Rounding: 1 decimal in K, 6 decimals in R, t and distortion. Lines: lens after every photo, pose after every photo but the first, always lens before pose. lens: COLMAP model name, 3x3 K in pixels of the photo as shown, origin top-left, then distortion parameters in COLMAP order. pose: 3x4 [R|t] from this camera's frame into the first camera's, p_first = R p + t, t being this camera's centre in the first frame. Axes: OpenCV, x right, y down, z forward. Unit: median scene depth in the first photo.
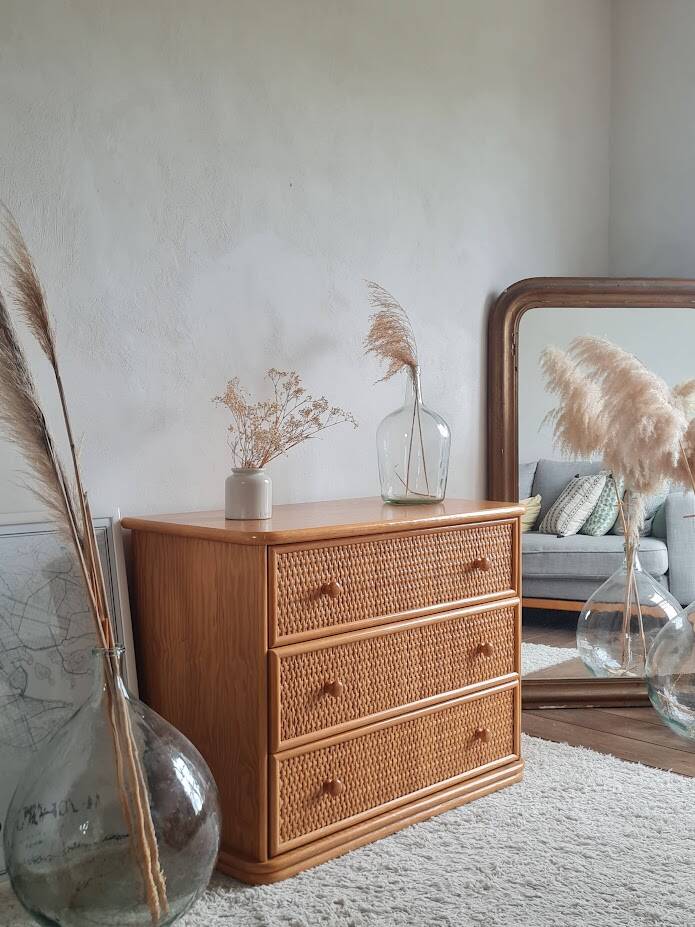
lens RADIAL K [[1035.9, 0, 327.0], [0, 1035.9, 468.2], [0, 0, 1]] dist [0.045051, 0.001682]
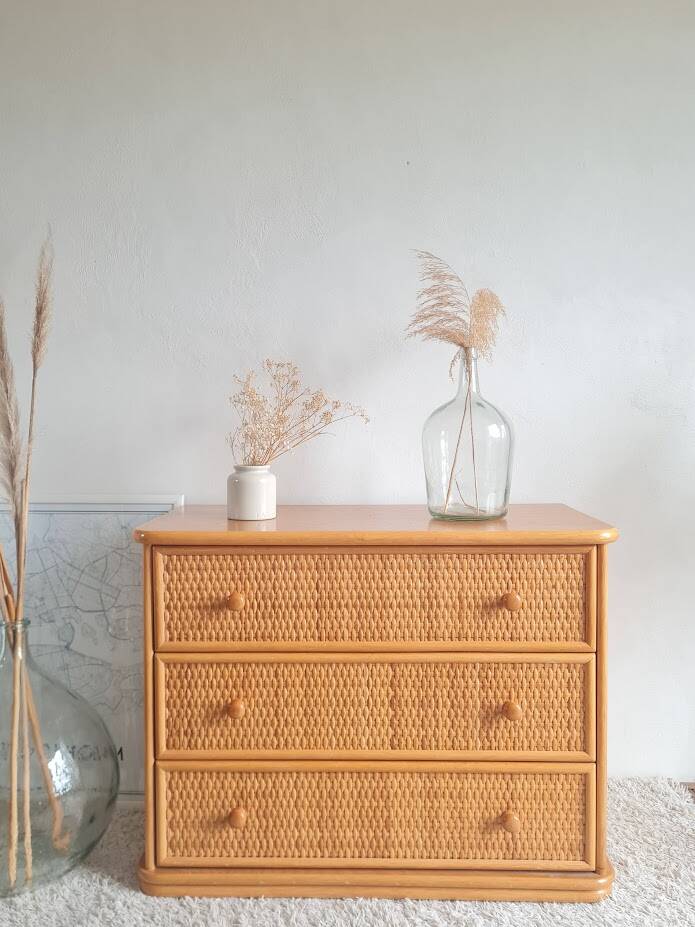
lens RADIAL K [[813.9, 0, 347.5], [0, 813.9, 463.5], [0, 0, 1]] dist [0.037030, 0.017605]
pose [[0.692579, 0.040987, -0.720176, 0.574578], [-0.029048, 0.999159, 0.028929, -0.026937], [0.720757, 0.000884, 0.693188, 0.567388]]
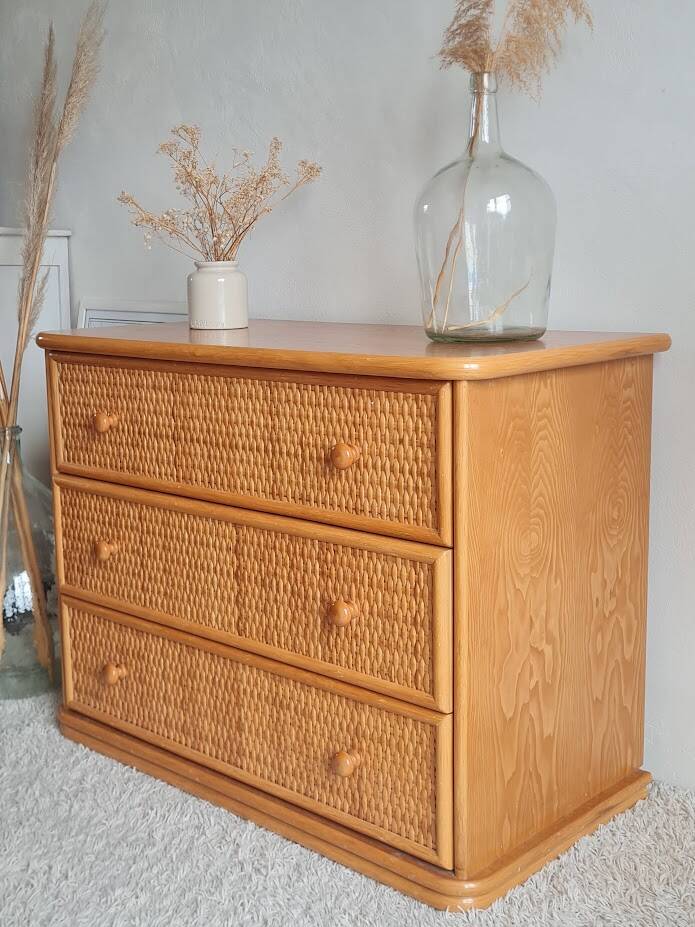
lens RADIAL K [[1217.0, 0, 348.3], [0, 1217.0, 422.9], [0, 0, 1]] dist [-0.056044, -0.015593]
pose [[0.041633, 0.152800, -0.987380, 0.868831], [-0.022060, 0.988136, 0.151987, -0.019584], [0.998889, 0.015454, 0.044510, 1.122871]]
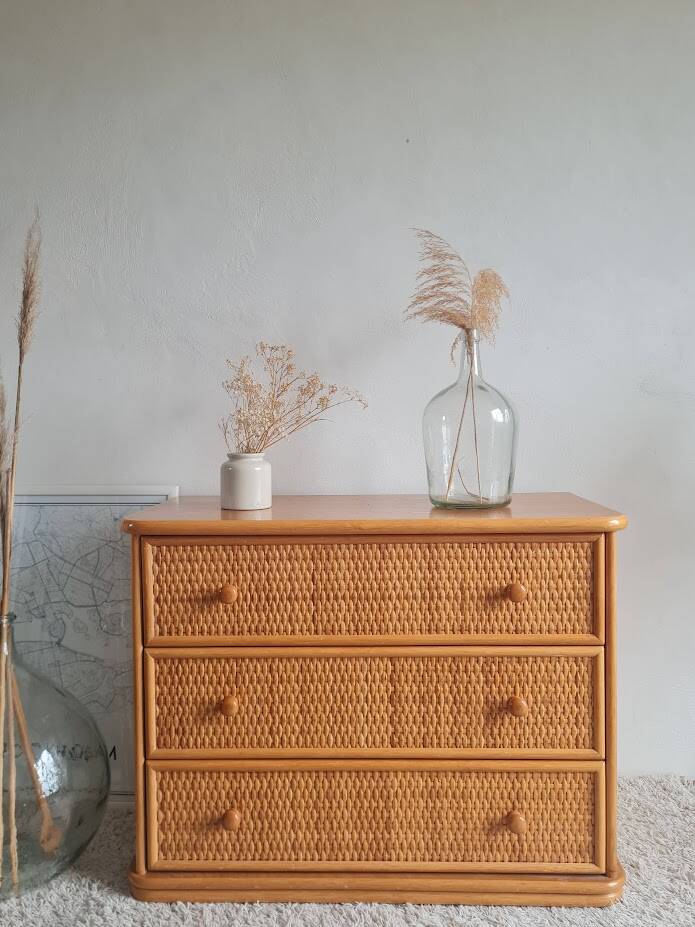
lens RADIAL K [[811.8, 0, 350.0], [0, 811.8, 461.5], [0, 0, 1]] dist [0.039799, 0.009873]
pose [[0.688189, 0.036599, -0.724607, 0.559102], [-0.022982, 0.999325, 0.028648, -0.015732], [0.725167, -0.003062, 0.688566, 0.595907]]
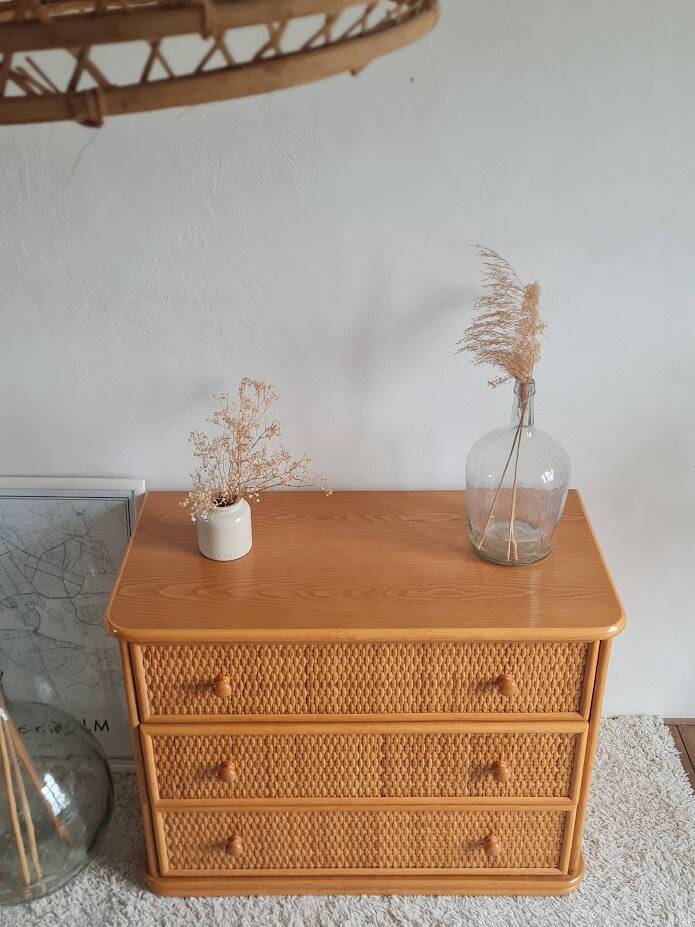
lens RADIAL K [[1004.0, 0, 330.6], [0, 1004.0, 462.5], [0, 0, 1]] dist [0.117047, -0.207576]
pose [[0.706928, 0.345708, -0.617040, 0.522531], [-0.021112, 0.882331, 0.470156, -0.446185], [0.706970, -0.319340, 0.631043, 0.580281]]
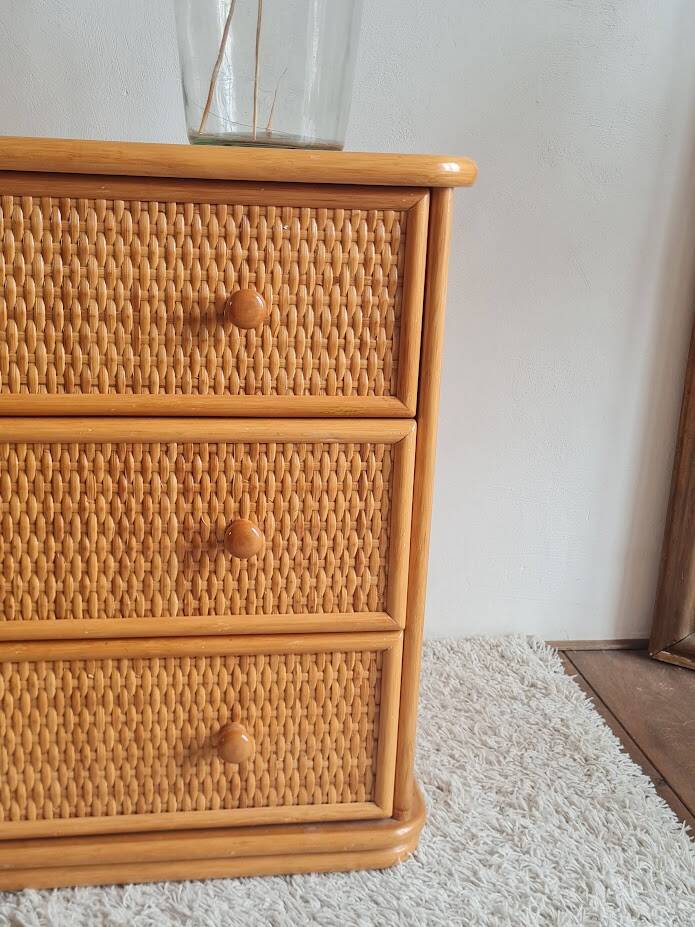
lens RADIAL K [[1035.9, 0, 327.0], [0, 1035.9, 468.2], [0, 0, 1]] dist [0.045051, 0.001682]
pose [[0.802742, 0.202239, -0.560986, 0.438363], [-0.070359, 0.966286, 0.247672, 0.064335], [0.592162, -0.159346, 0.789907, 0.841766]]
